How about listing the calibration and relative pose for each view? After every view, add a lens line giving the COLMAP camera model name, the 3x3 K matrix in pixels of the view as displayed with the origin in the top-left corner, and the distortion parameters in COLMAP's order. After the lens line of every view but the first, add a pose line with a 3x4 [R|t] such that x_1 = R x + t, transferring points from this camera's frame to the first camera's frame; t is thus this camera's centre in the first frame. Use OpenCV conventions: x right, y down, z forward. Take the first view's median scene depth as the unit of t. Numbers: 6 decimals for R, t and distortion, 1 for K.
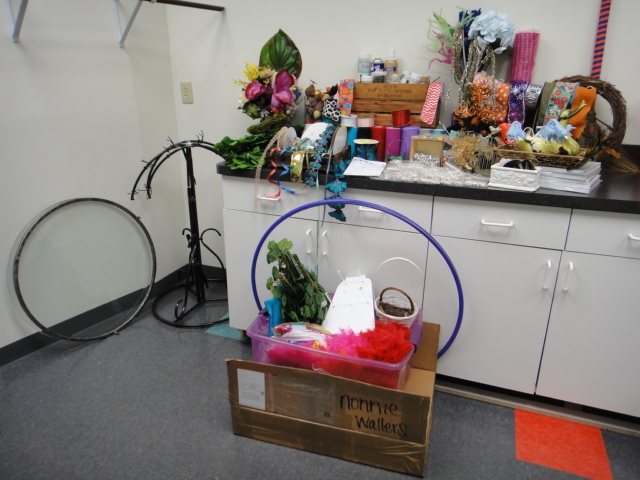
lens RADIAL K [[459.5, 0, 320.0], [0, 459.5, 240.0], [0, 0, 1]] dist [0.005304, 0.001742]
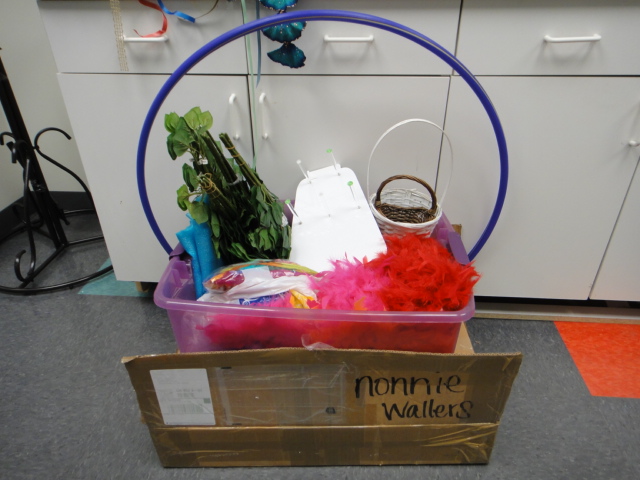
lens RADIAL K [[454.3, 0, 320.0], [0, 454.3, 240.0], [0, 0, 1]] dist [0.001913, 0.004993]
pose [[0.959810, -0.162845, 0.228576, -0.085331], [0.115579, 0.971528, 0.206822, 0.052798], [-0.255748, -0.172091, 0.951303, 0.469844]]
